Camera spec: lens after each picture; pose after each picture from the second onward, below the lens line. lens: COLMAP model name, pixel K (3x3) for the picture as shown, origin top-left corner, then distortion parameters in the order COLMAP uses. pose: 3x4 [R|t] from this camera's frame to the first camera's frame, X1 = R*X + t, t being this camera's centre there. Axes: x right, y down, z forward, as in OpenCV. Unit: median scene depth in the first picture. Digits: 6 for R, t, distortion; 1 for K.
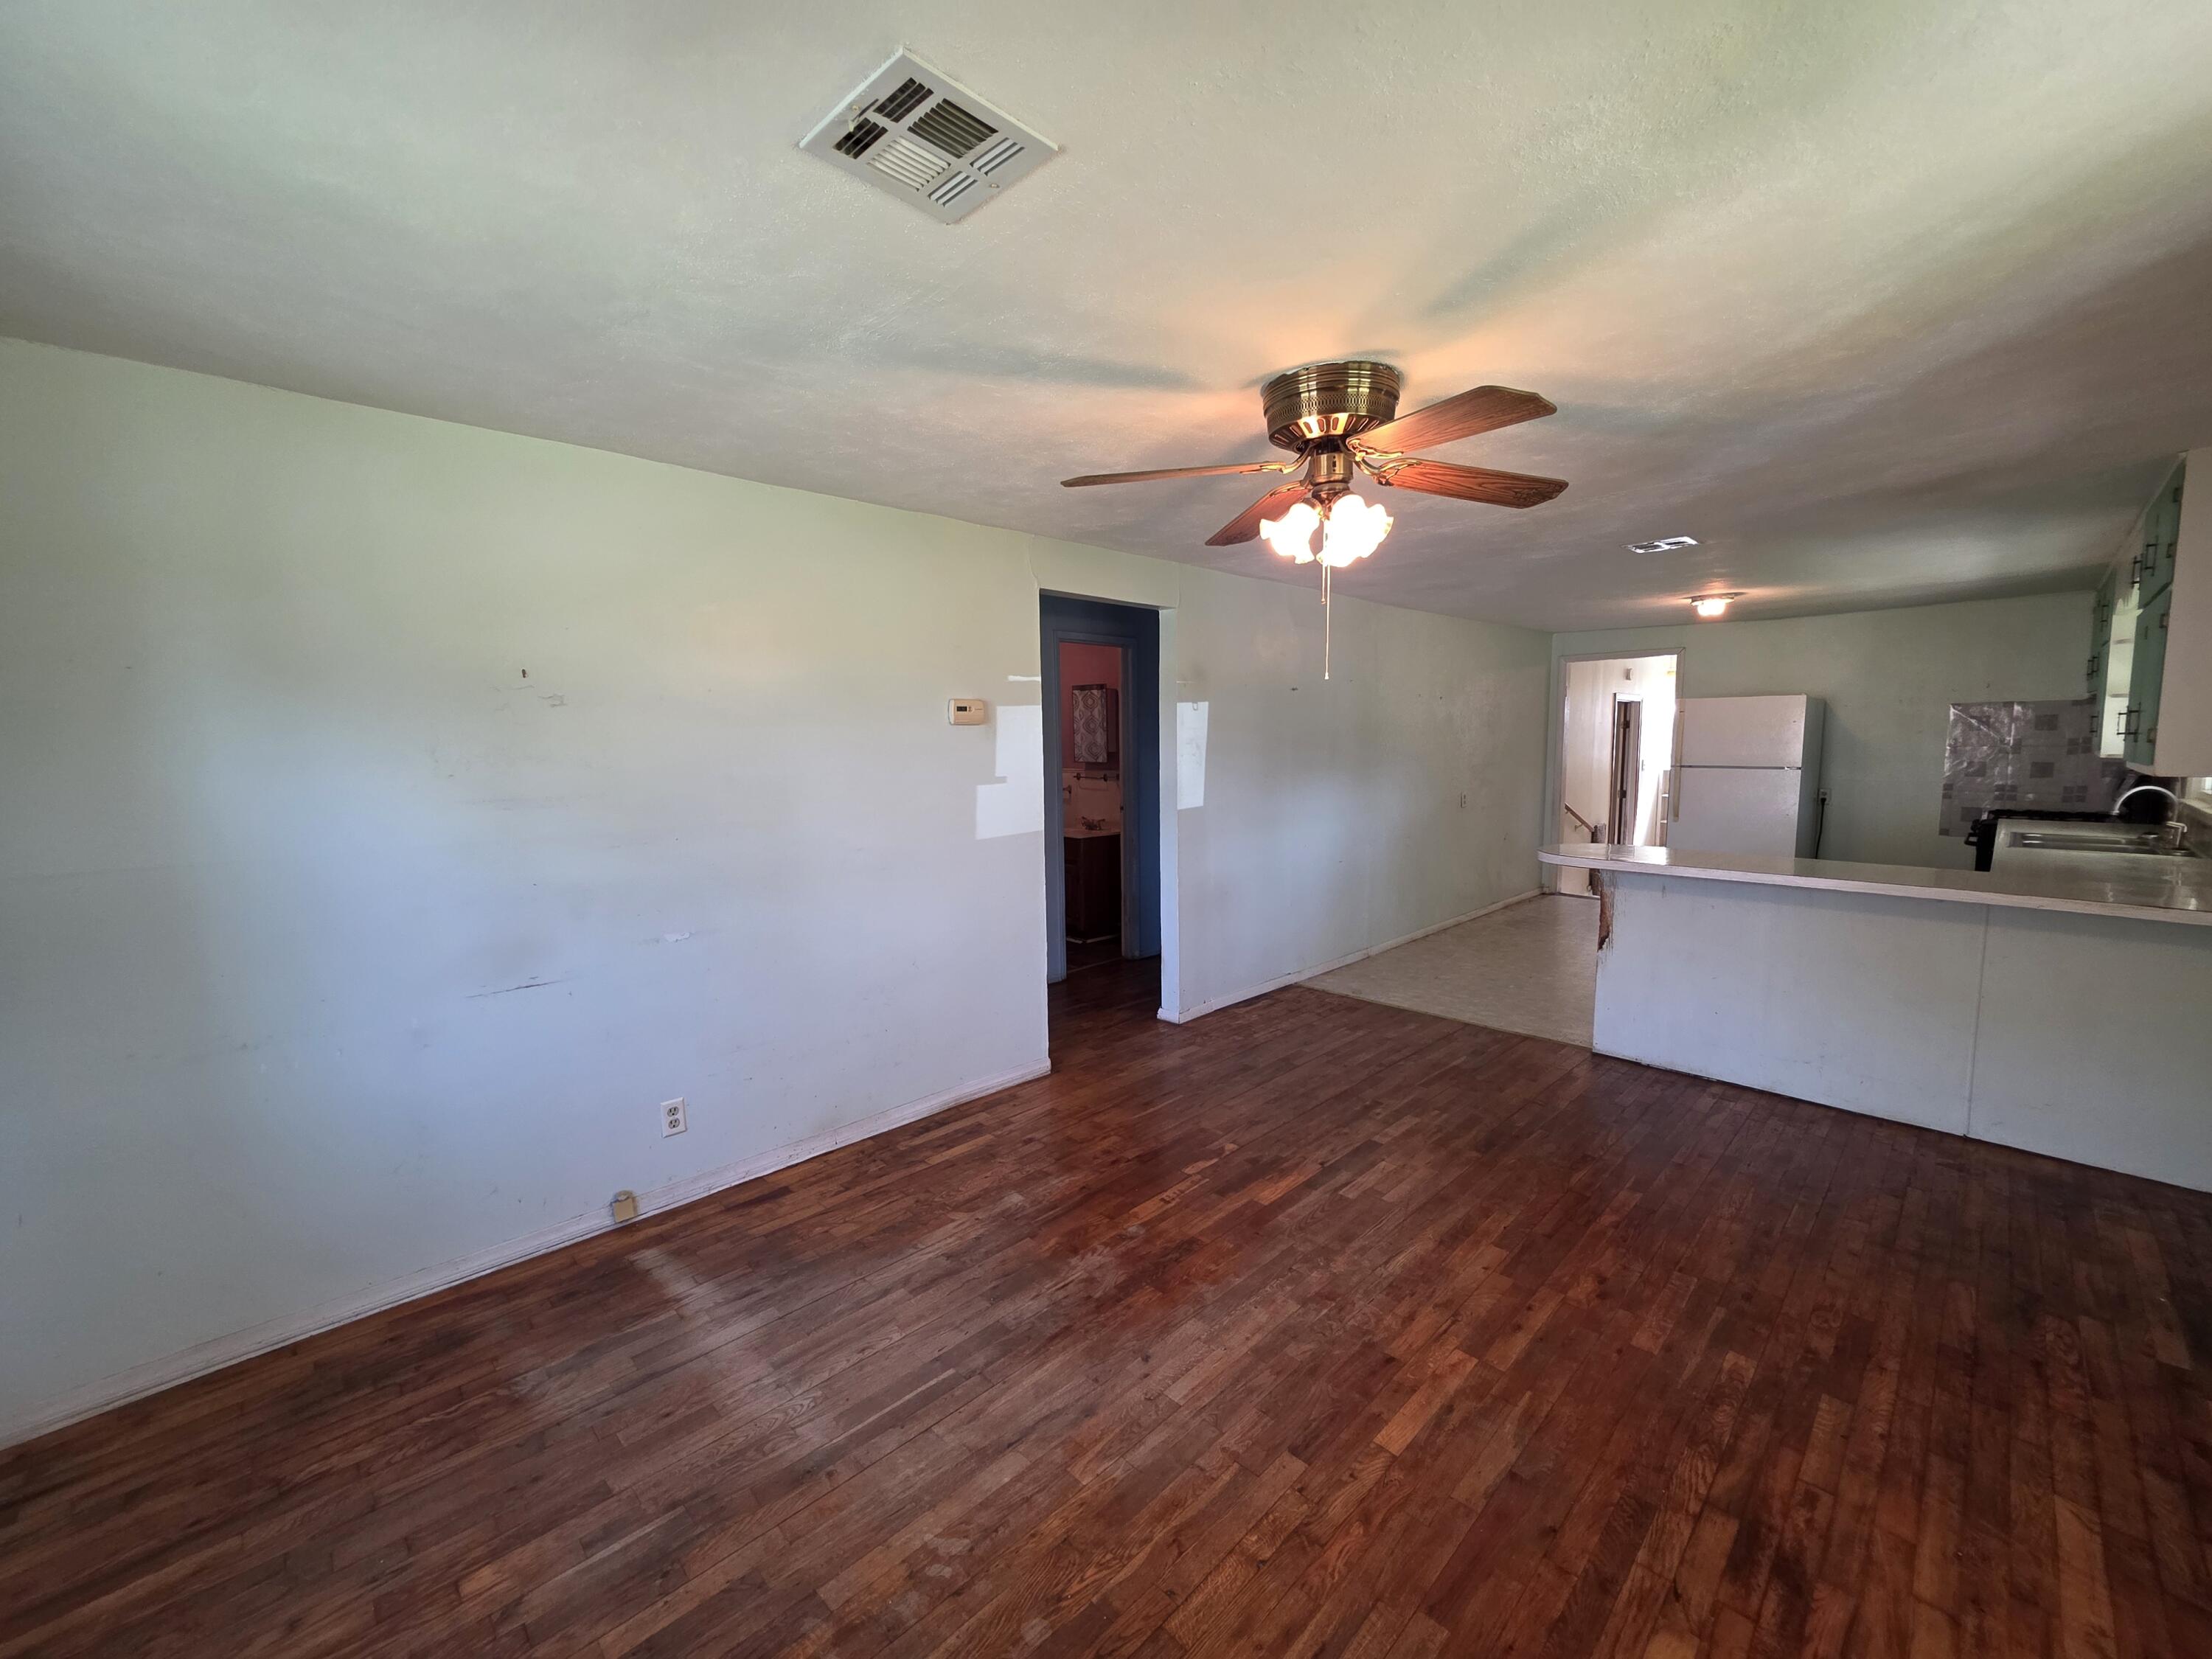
lens RADIAL K [[889.6, 0, 1112.5], [0, 889.6, 827.0], [0, 0, 1]] dist [0.000588, 0.000595]
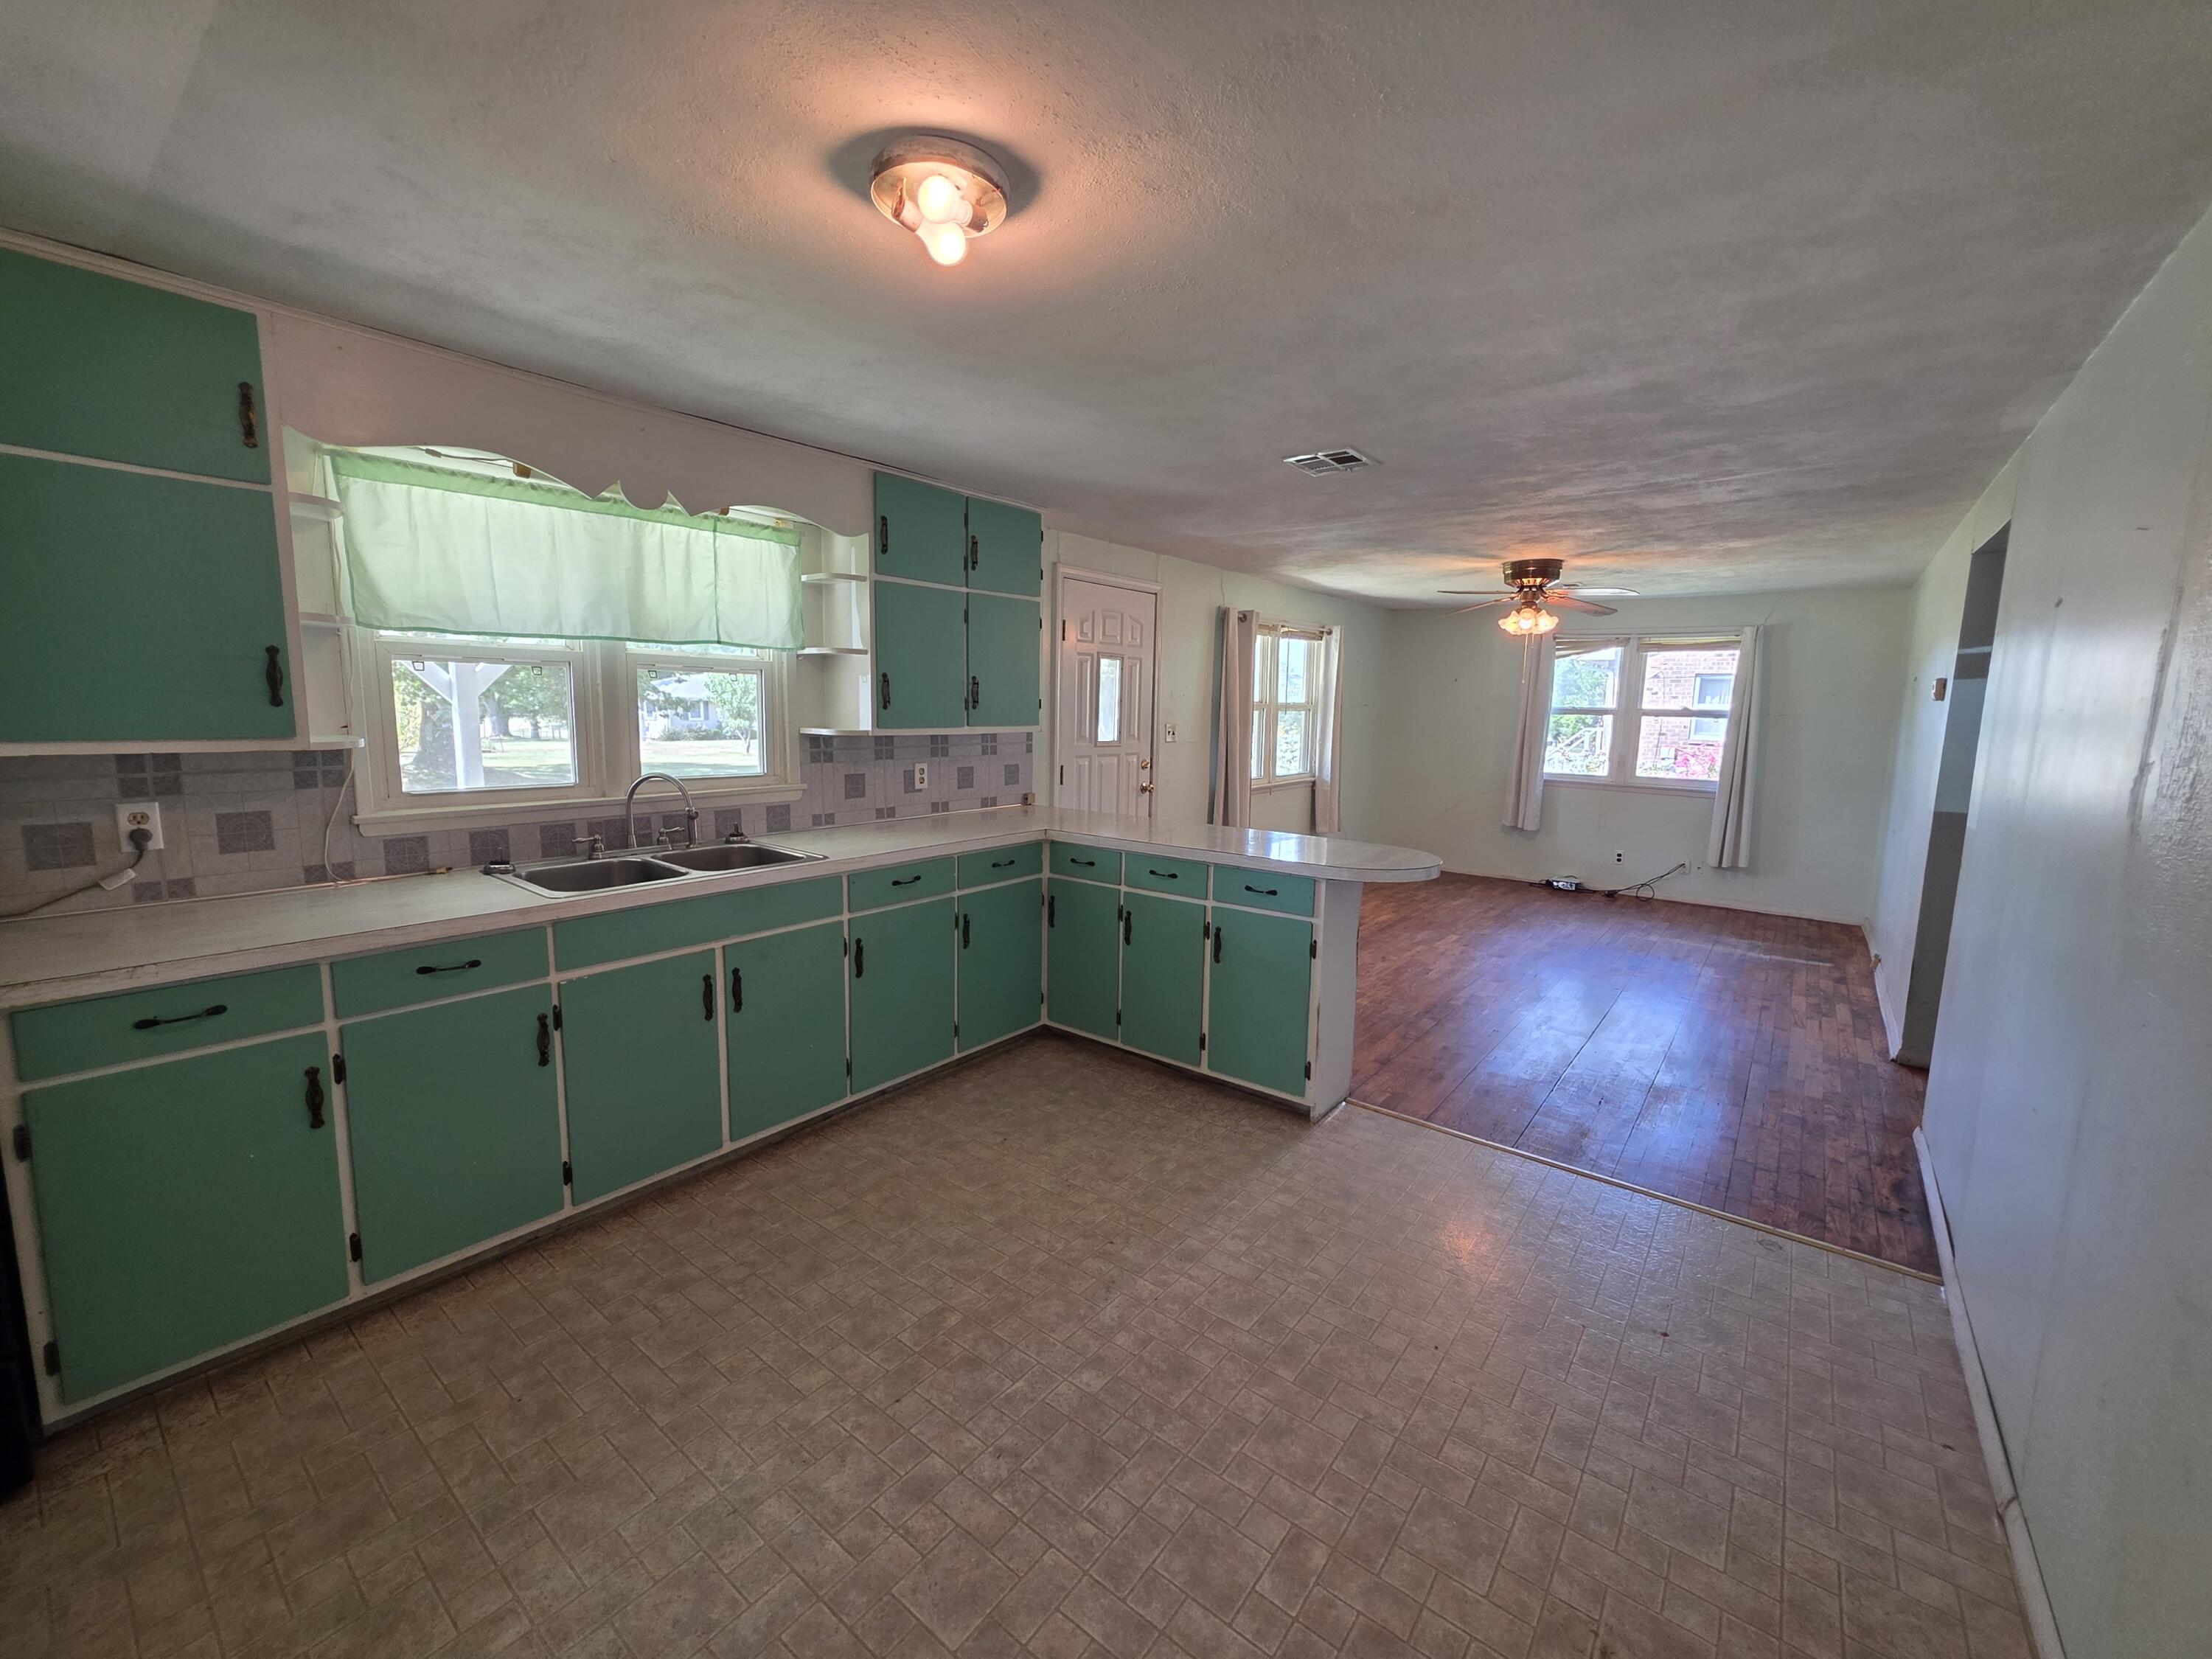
lens RADIAL K [[887.7, 0, 1106.0], [0, 887.7, 829.5], [0, 0, 1]] dist [0.002839, 0.000169]
pose [[-0.992795, 0.008915, -0.119490, 1.347885], [-0.020832, 0.969199, 0.245396, -0.283340], [0.117997, 0.246118, -0.962031, 2.673484]]
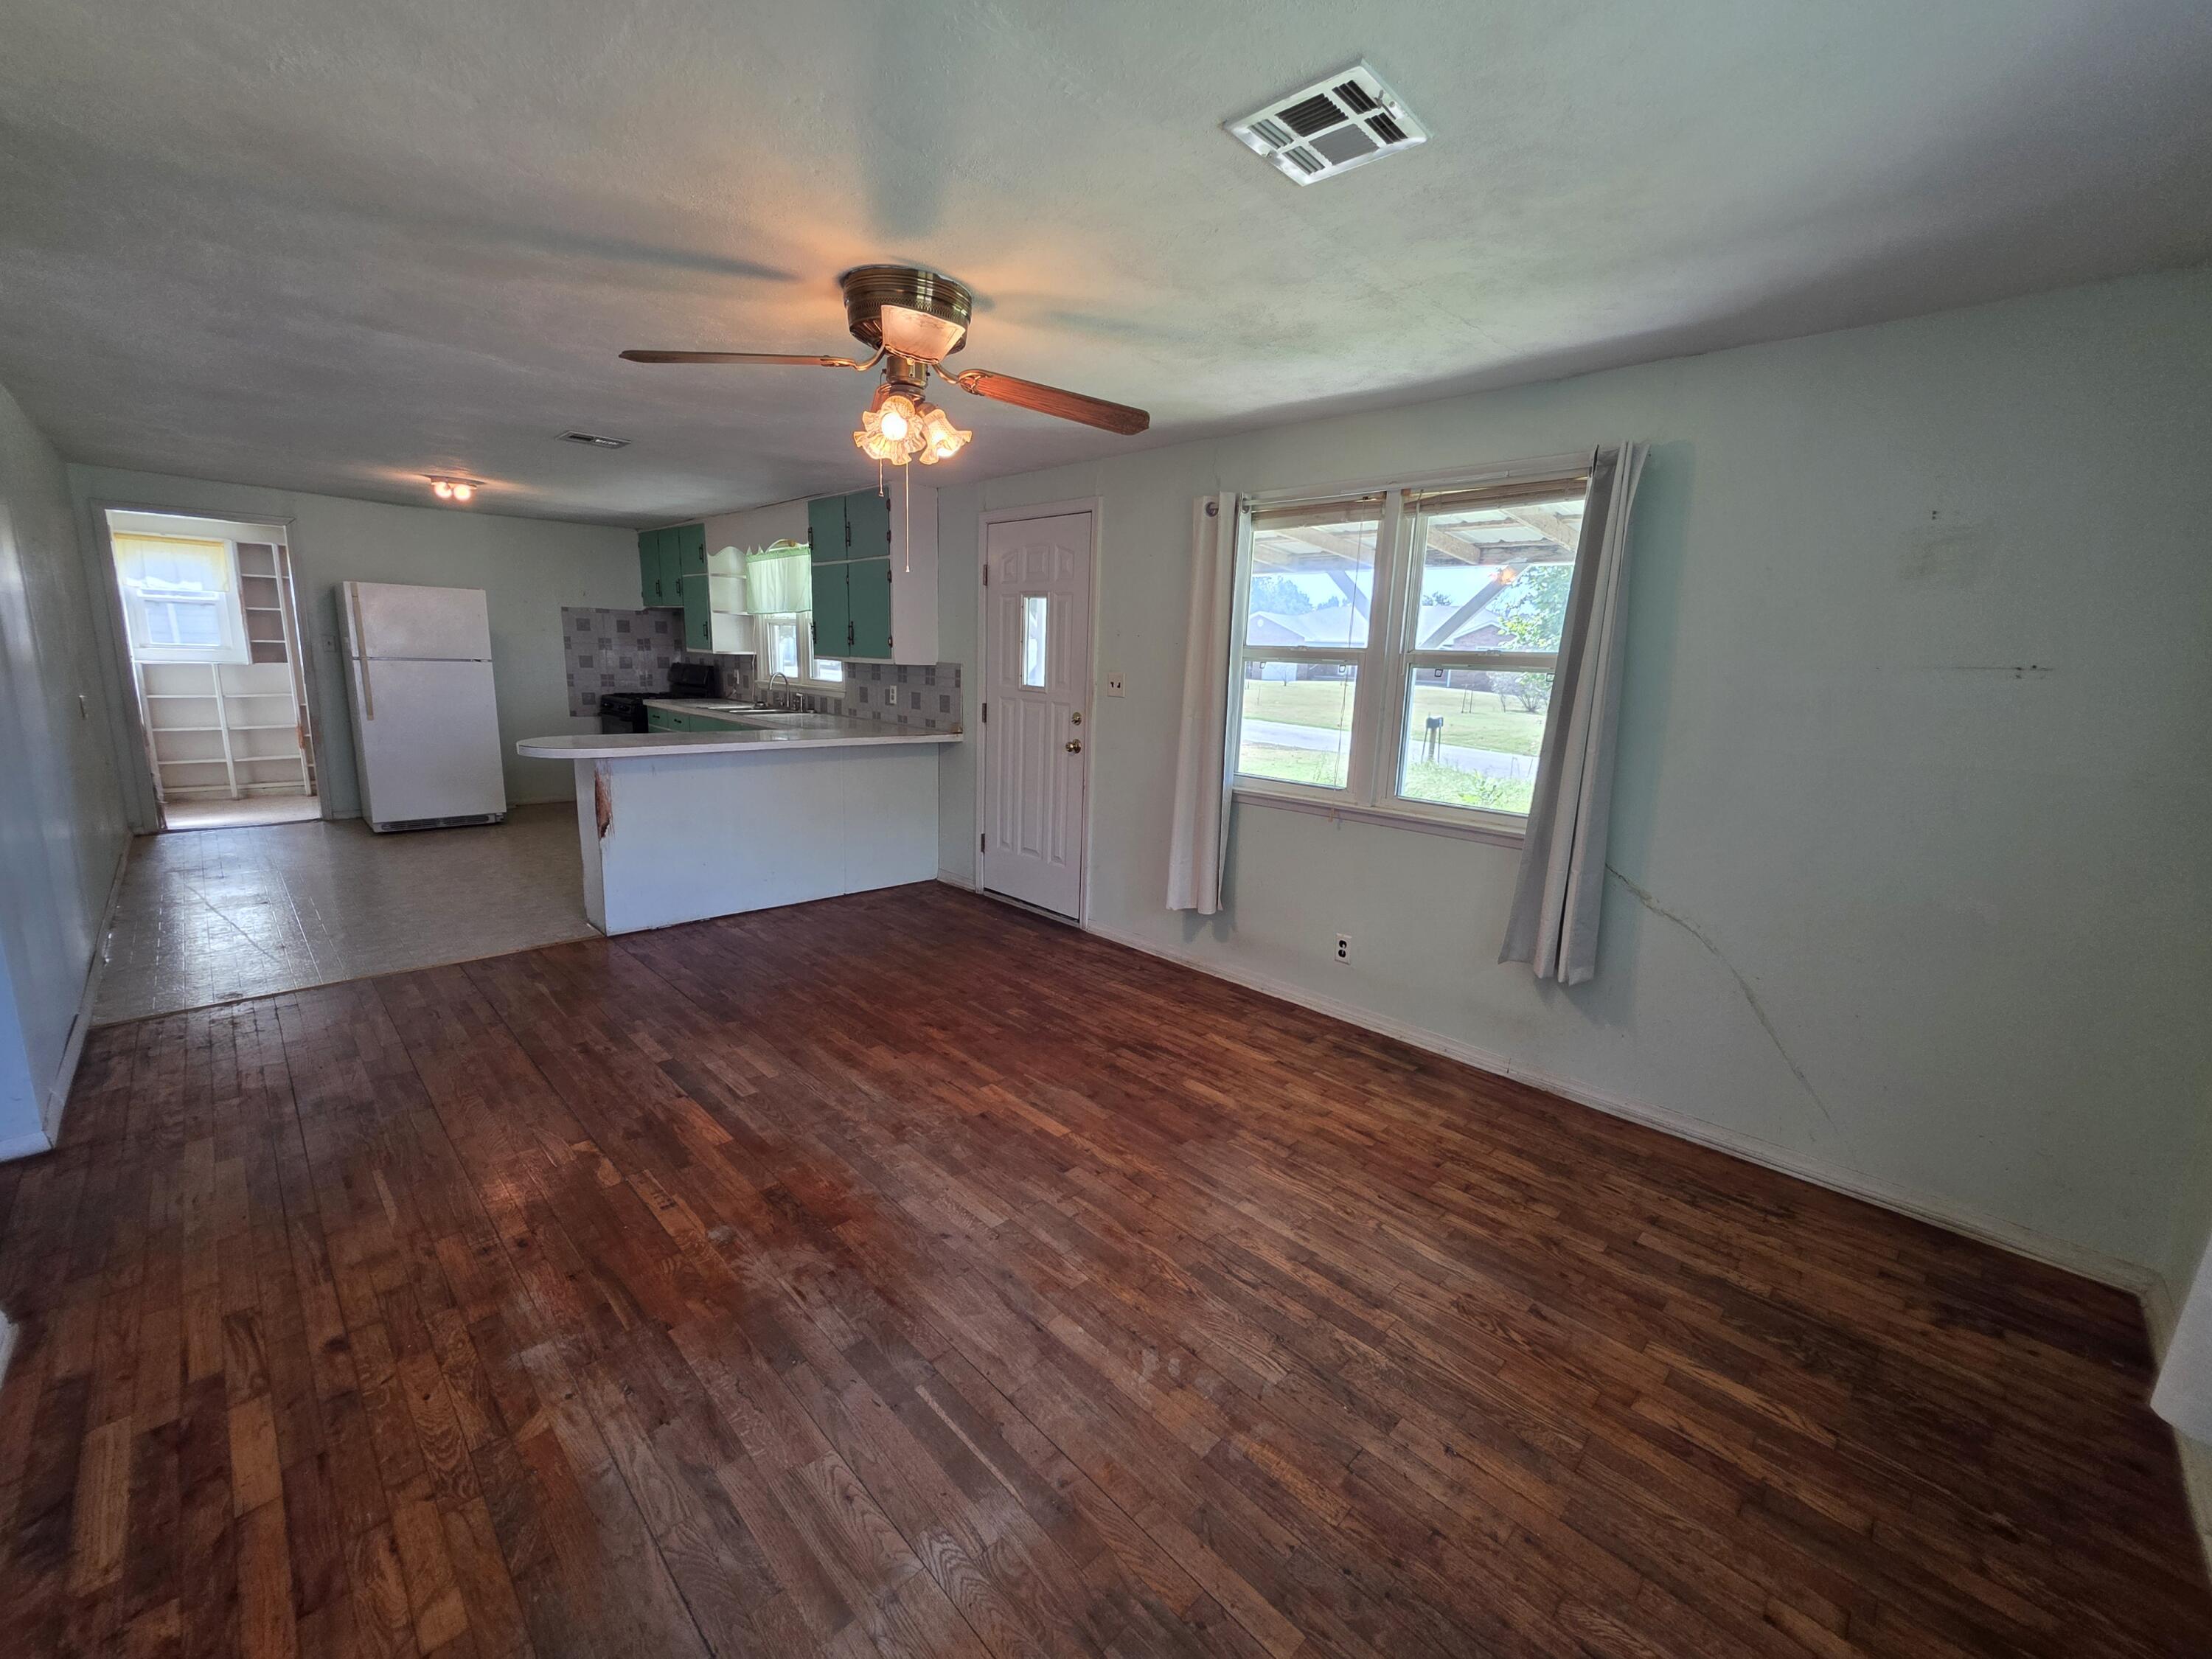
lens RADIAL K [[889.6, 0, 1112.5], [0, 889.6, 827.0], [0, 0, 1]] dist [0.000588, 0.000595]
pose [[-0.009681, -0.181958, 0.983259, -0.728261], [0.067257, 0.980959, 0.182195, -0.034604], [-0.997689, 0.067895, 0.002741, 0.630096]]
